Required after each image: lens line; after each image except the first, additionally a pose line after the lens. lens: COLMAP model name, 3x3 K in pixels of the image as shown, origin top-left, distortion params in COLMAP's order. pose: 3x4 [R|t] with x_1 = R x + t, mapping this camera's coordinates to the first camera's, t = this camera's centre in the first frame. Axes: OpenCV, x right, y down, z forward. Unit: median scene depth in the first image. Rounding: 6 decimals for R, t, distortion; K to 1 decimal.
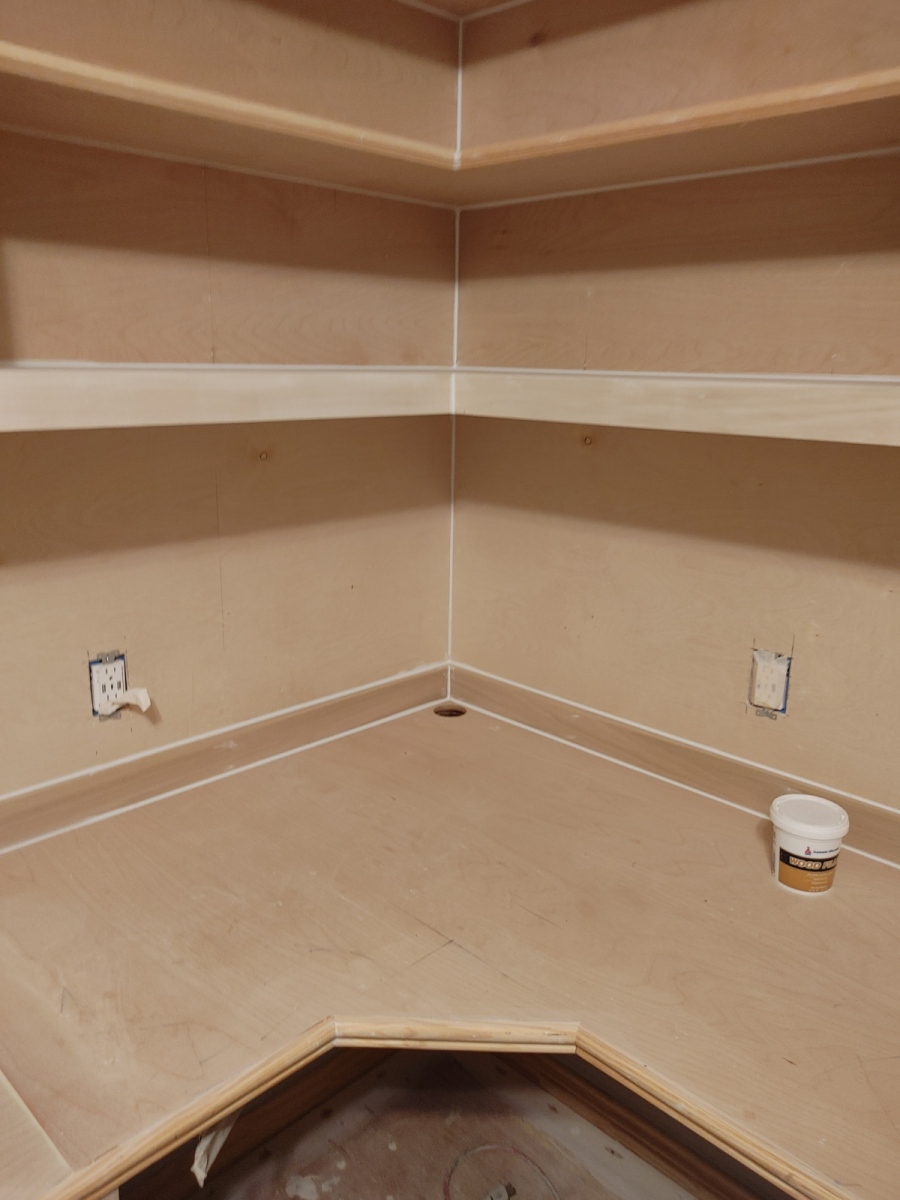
lens RADIAL K [[928.6, 0, 447.0], [0, 928.6, 595.9], [0, 0, 1]] dist [0.036598, -0.009778]
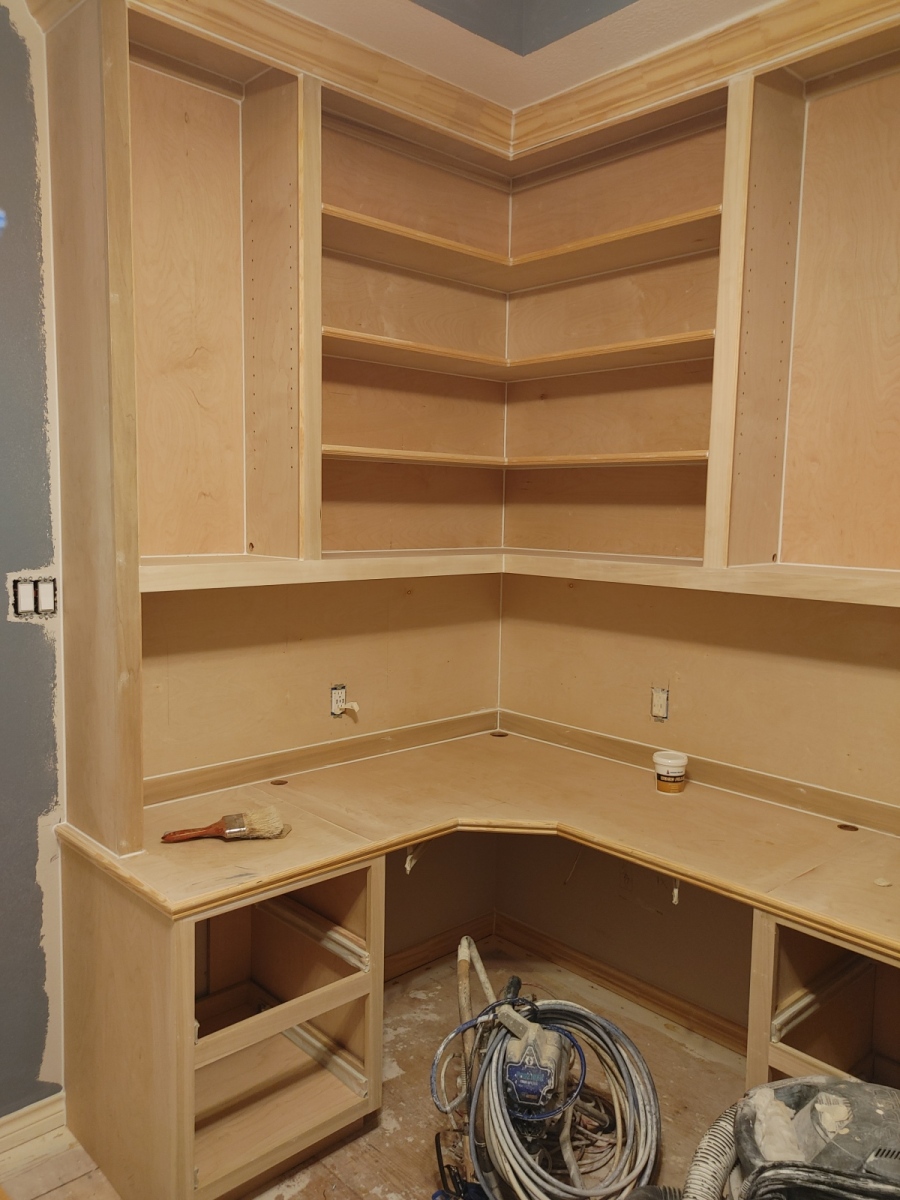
lens RADIAL K [[916.2, 0, 457.7], [0, 916.2, 597.3], [0, 0, 1]] dist [0.043283, -0.011329]
pose [[0.999718, 0.004370, -0.023351, -0.046984], [-0.007916, 0.988037, -0.154015, 0.173926], [0.022399, 0.154156, 0.987793, -1.011010]]
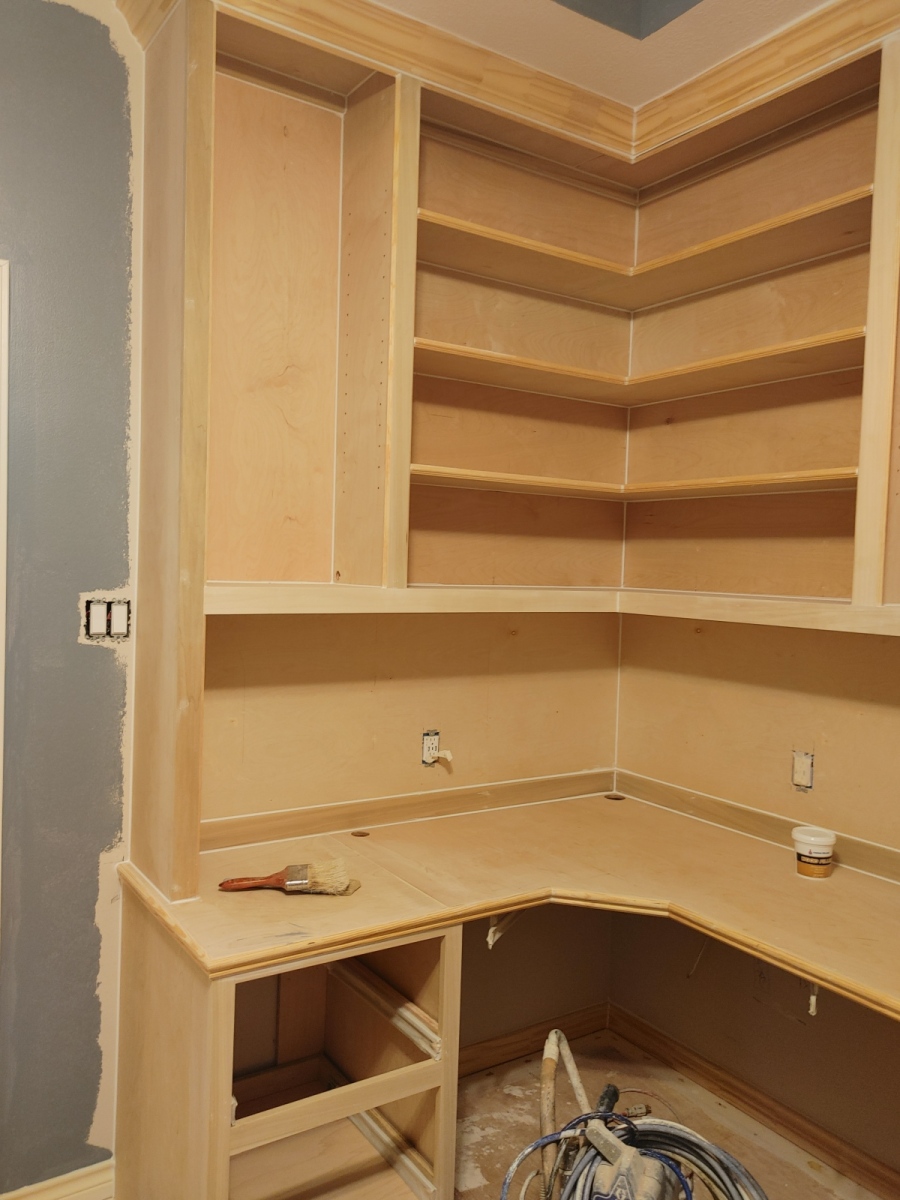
lens RADIAL K [[928.6, 0, 447.0], [0, 928.6, 595.9], [0, 0, 1]] dist [0.036598, -0.009778]
pose [[0.980667, 0.020790, -0.194577, 0.031399], [-0.063396, 0.974467, -0.215396, 0.191784], [0.185131, 0.223567, 0.956945, -0.842306]]
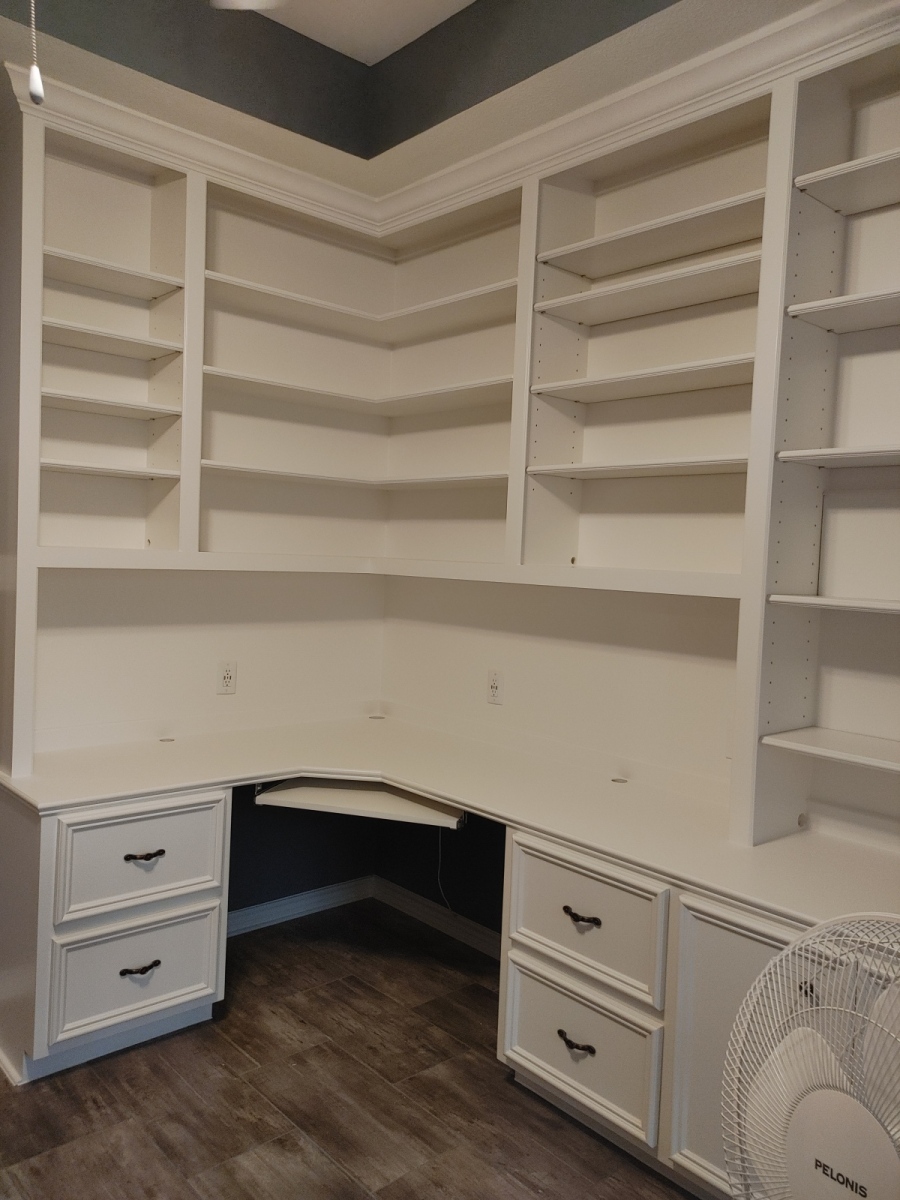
lens RADIAL K [[916.1, 0, 454.7], [0, 916.1, 594.7], [0, 0, 1]] dist [0.039529, -0.027282]
pose [[0.998399, 0.025575, -0.050450, 0.343210], [-0.035642, 0.977041, -0.210049, 0.357757], [0.043920, 0.211511, 0.976388, -1.343004]]
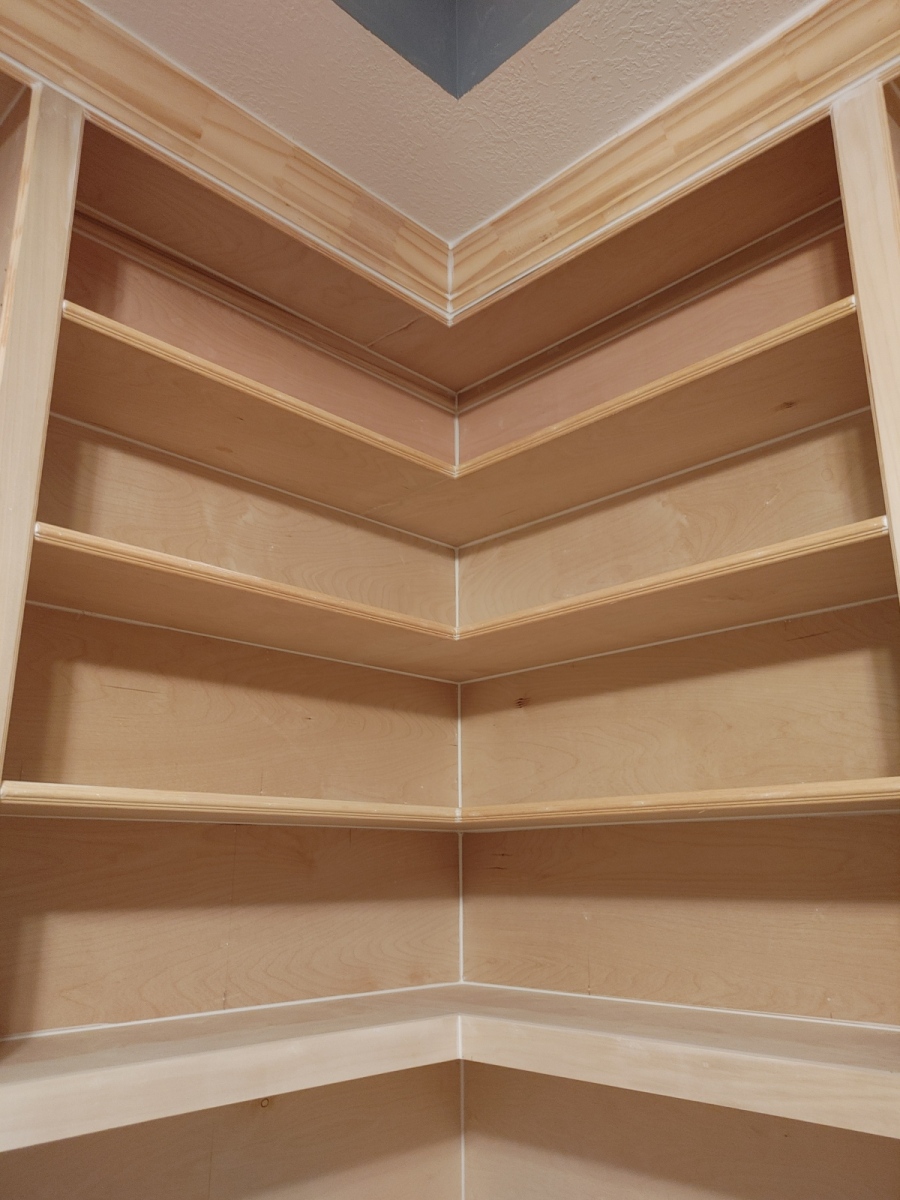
lens RADIAL K [[928.6, 0, 447.0], [0, 928.6, 595.9], [0, 0, 1]] dist [0.036598, -0.009778]
pose [[0.999748, -0.022339, -0.002229, 0.005327], [0.017940, 0.854649, -0.518896, -0.095656], [0.013497, 0.518725, 0.854834, -0.102564]]
